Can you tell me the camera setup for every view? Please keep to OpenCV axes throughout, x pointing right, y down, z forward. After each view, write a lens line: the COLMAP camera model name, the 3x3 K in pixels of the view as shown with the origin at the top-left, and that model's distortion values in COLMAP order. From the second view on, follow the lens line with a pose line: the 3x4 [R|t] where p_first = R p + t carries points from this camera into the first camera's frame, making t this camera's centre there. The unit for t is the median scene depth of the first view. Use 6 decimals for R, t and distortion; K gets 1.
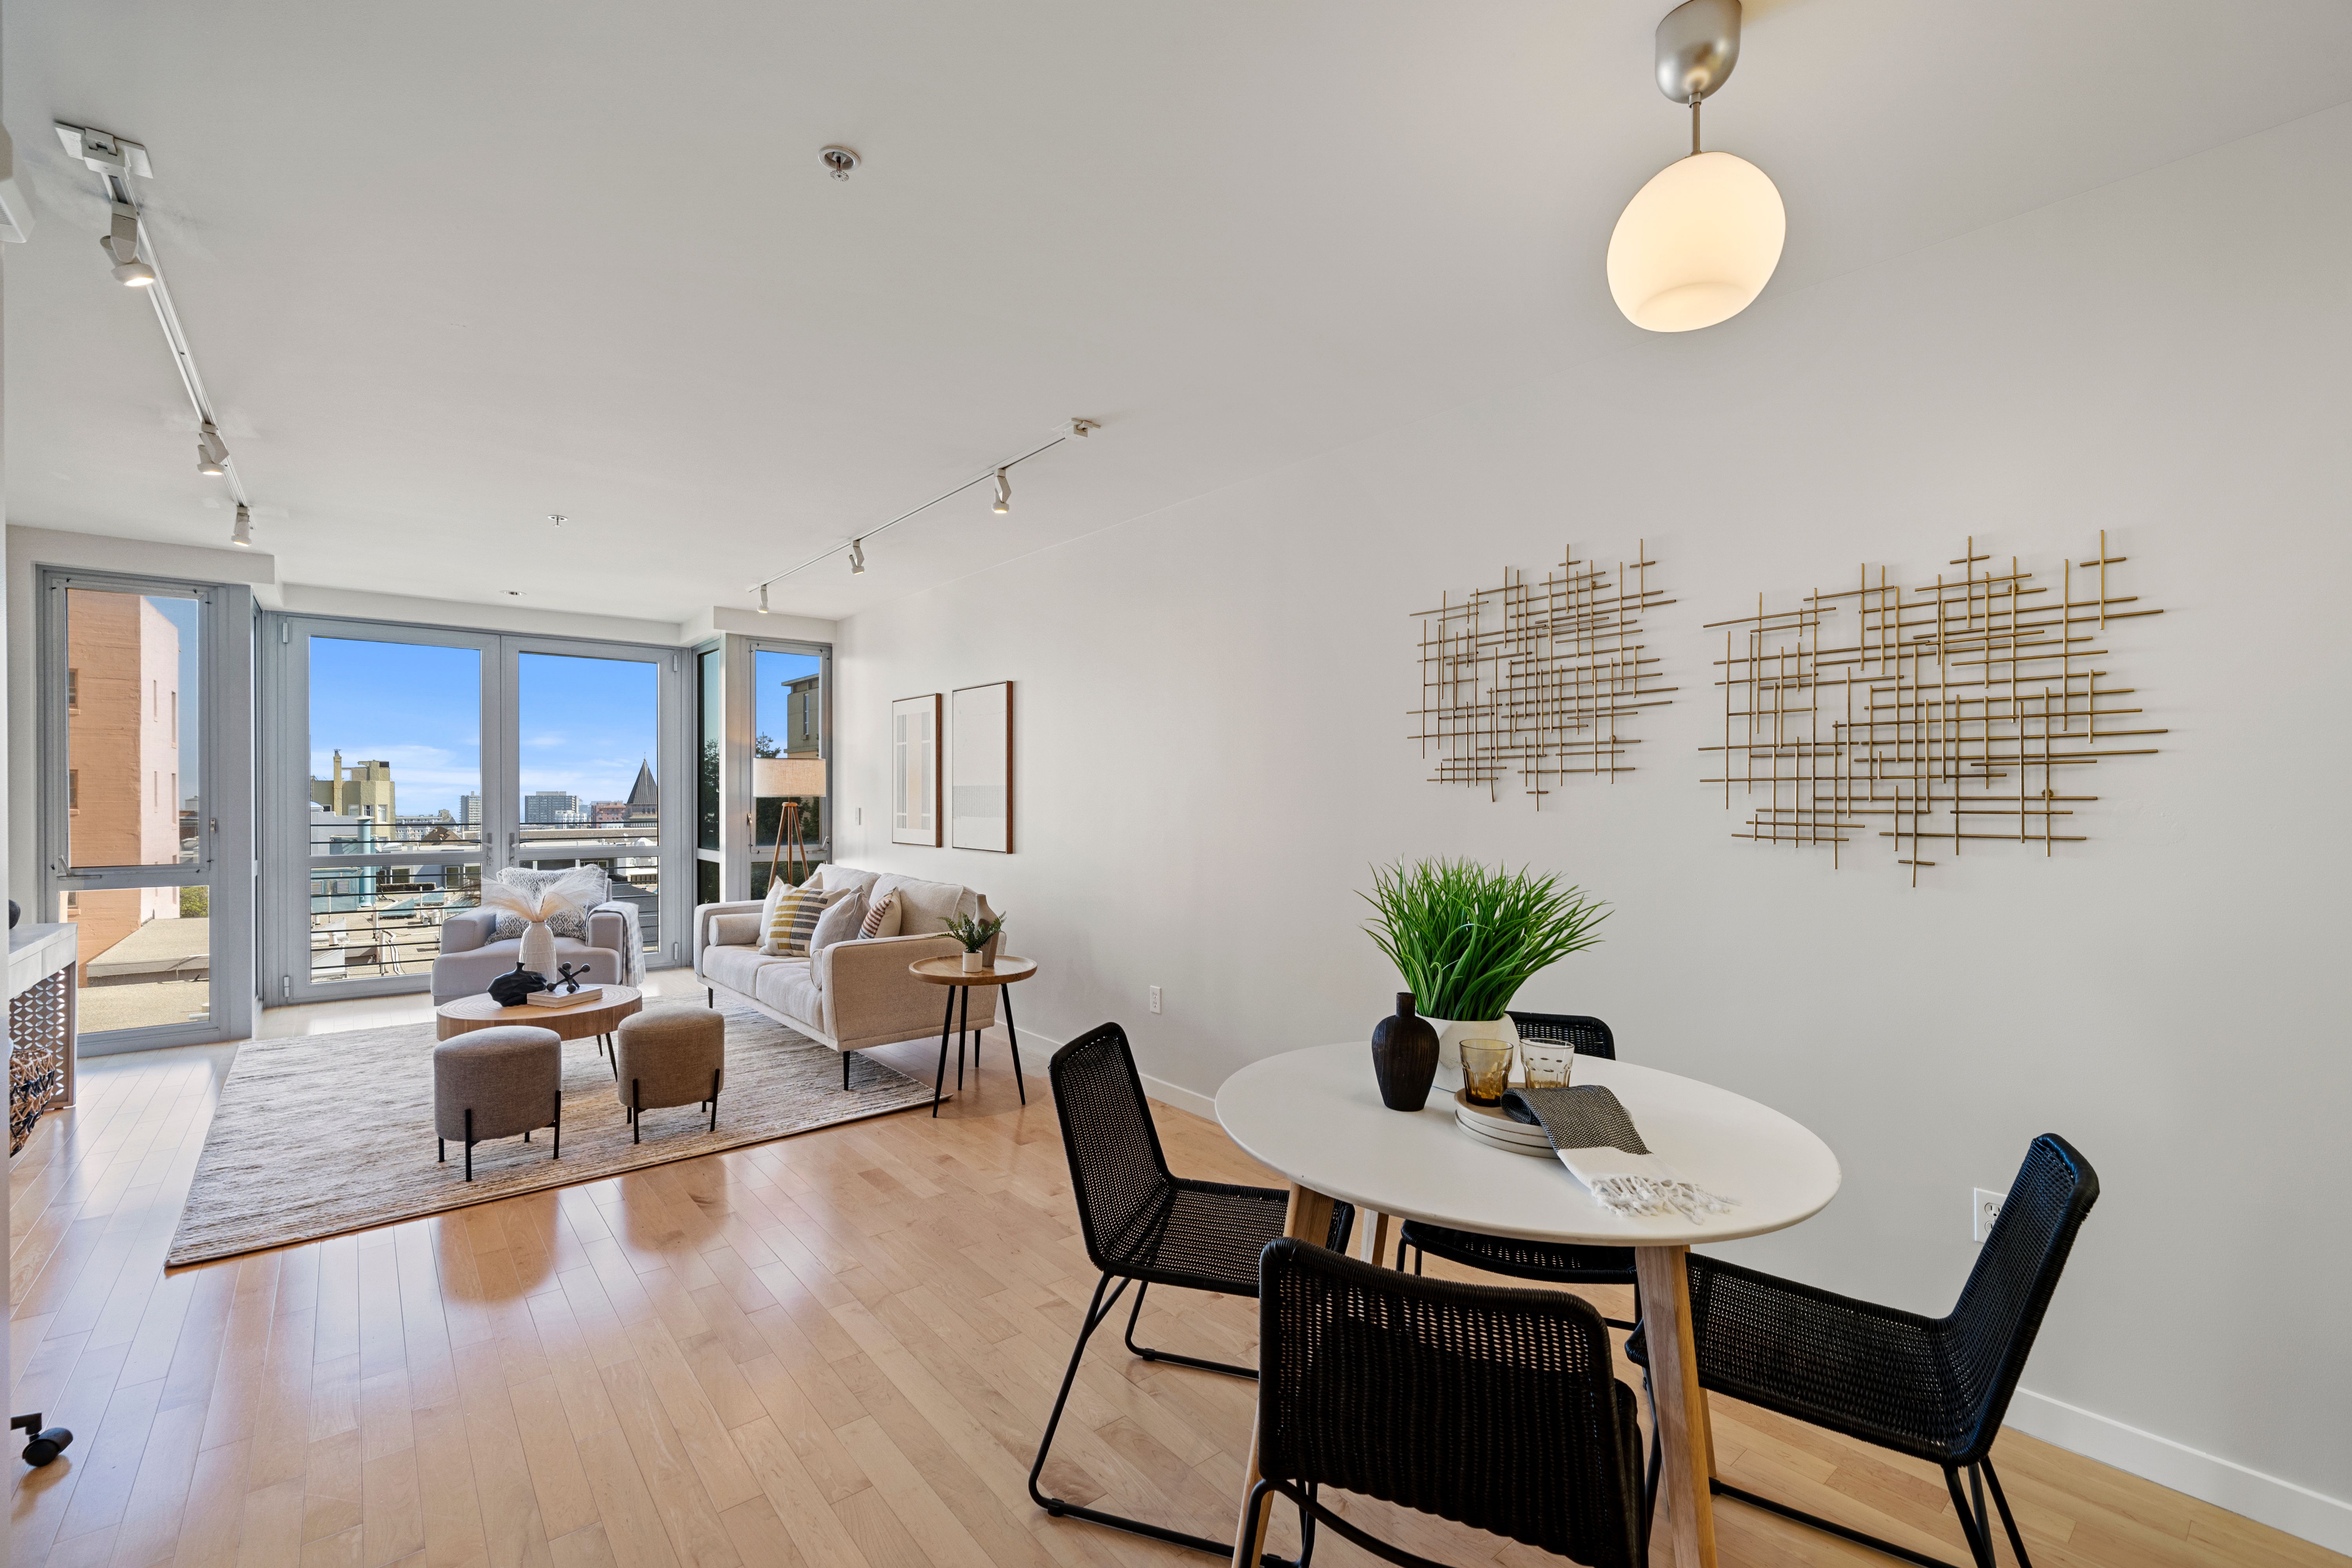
lens RADIAL K [[994.8, 0, 1160.1], [0, 994.8, 798.7], [0, 0, 1]] dist [-0.001312, 0.000278]
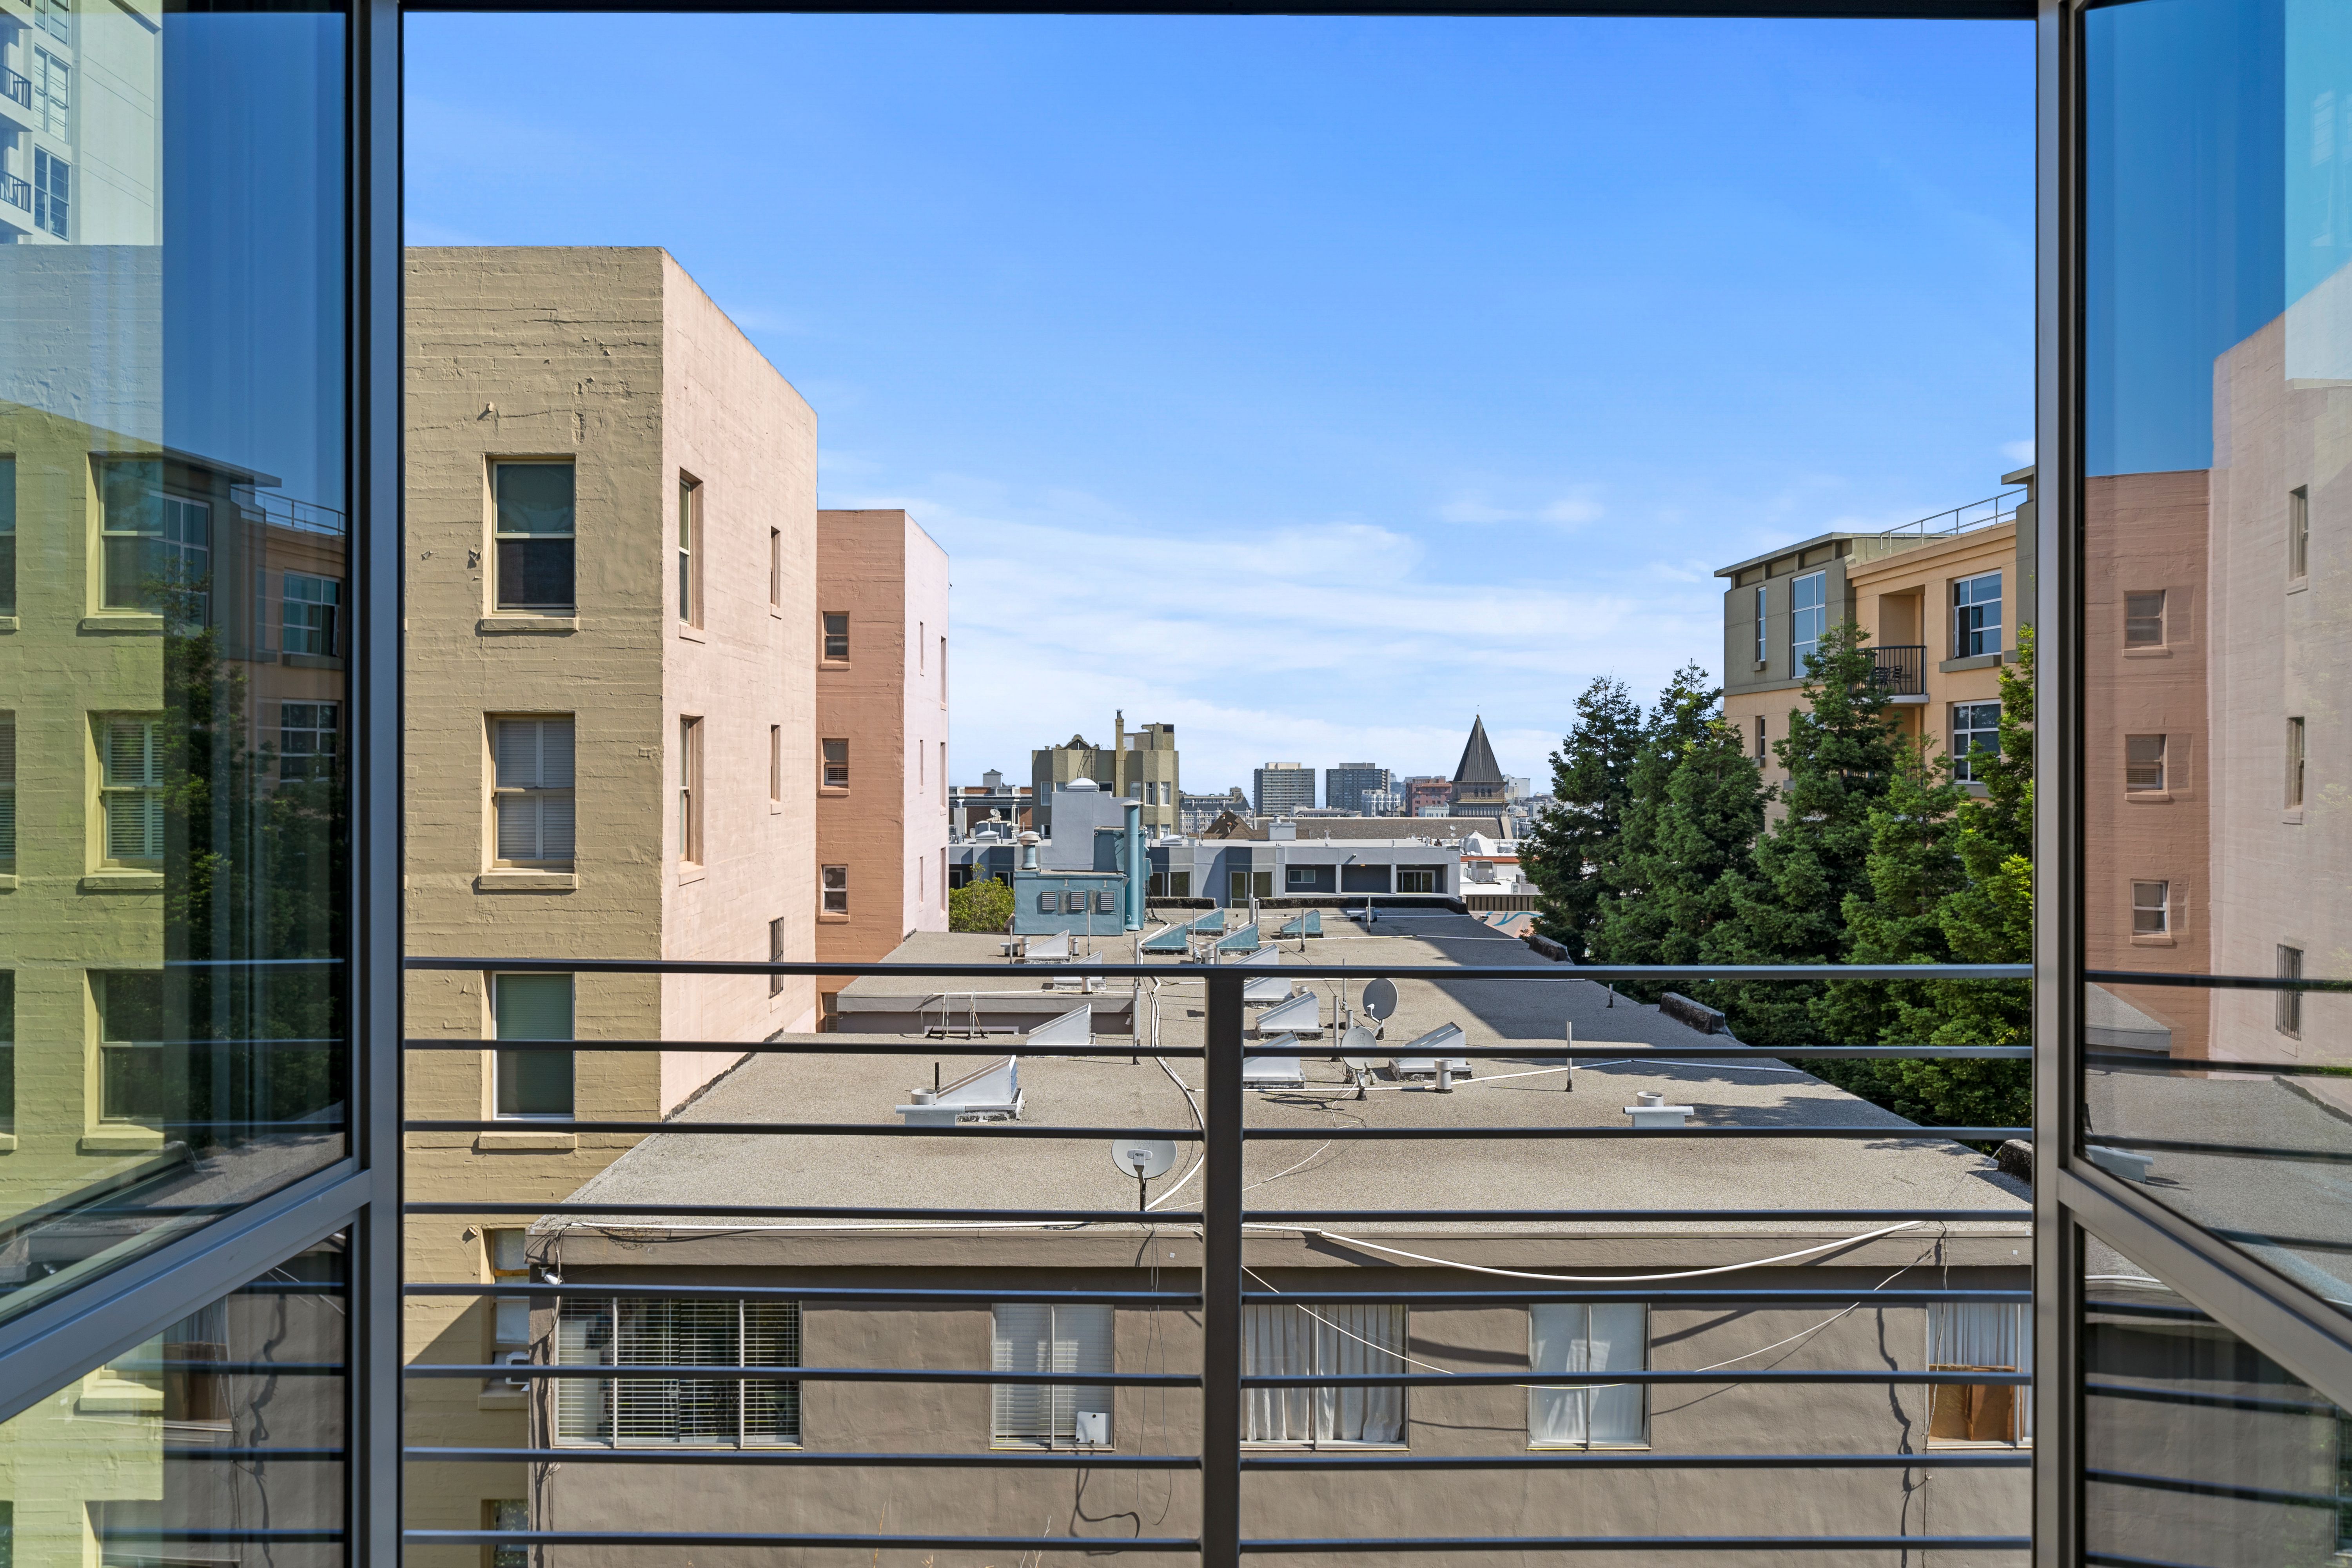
lens RADIAL K [[1598.4, 0, 1167.9], [0, 1598.4, 769.1], [0, 0, 1]] dist [-0.004484, -0.000499]
pose [[0.785751, 0.001382, -0.618542, -0.570025], [-0.003559, 0.999991, -0.002288, -0.016824], [0.618533, 0.003999, 0.785749, 0.889905]]
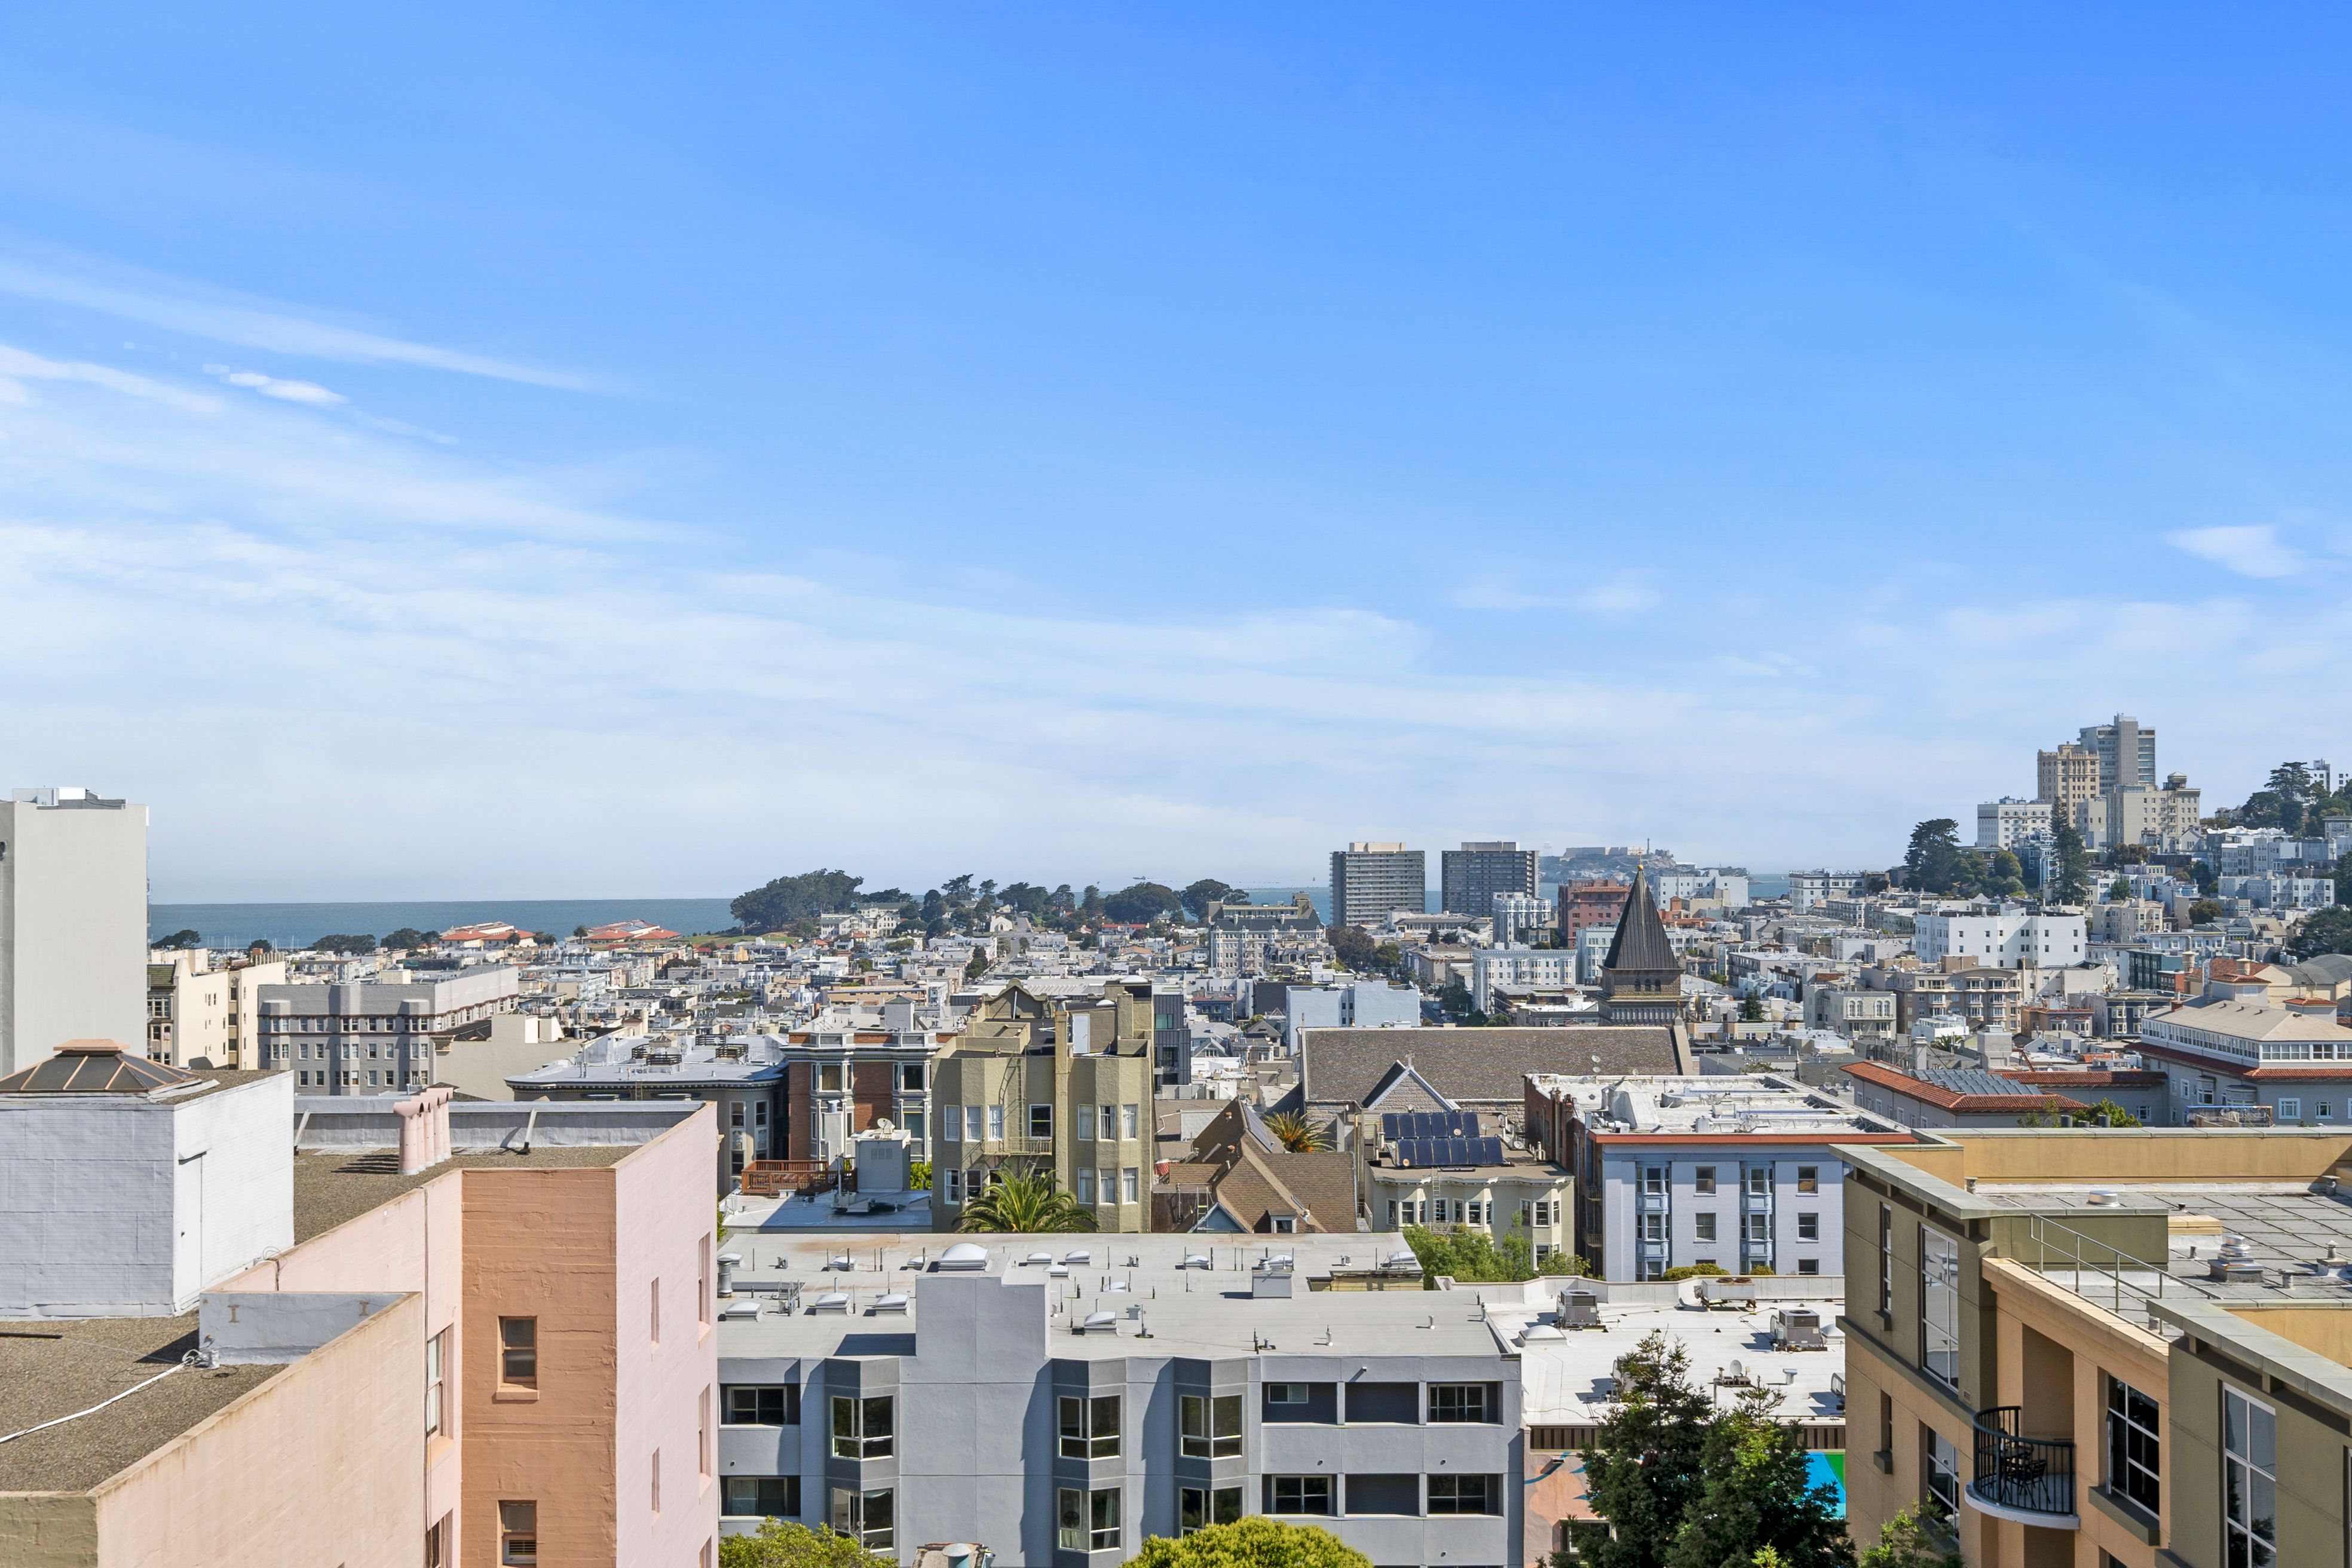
lens RADIAL K [[2417.2, 0, 1172.0], [0, 2417.2, 839.1], [0, 0, 1]] dist [-0.006543, 0.001136]
pose [[0.777856, -0.005312, -0.628420, 0.128761], [0.001022, 0.999974, -0.007188, -2.208277], [0.628442, 0.004948, 0.777841, 1.048016]]
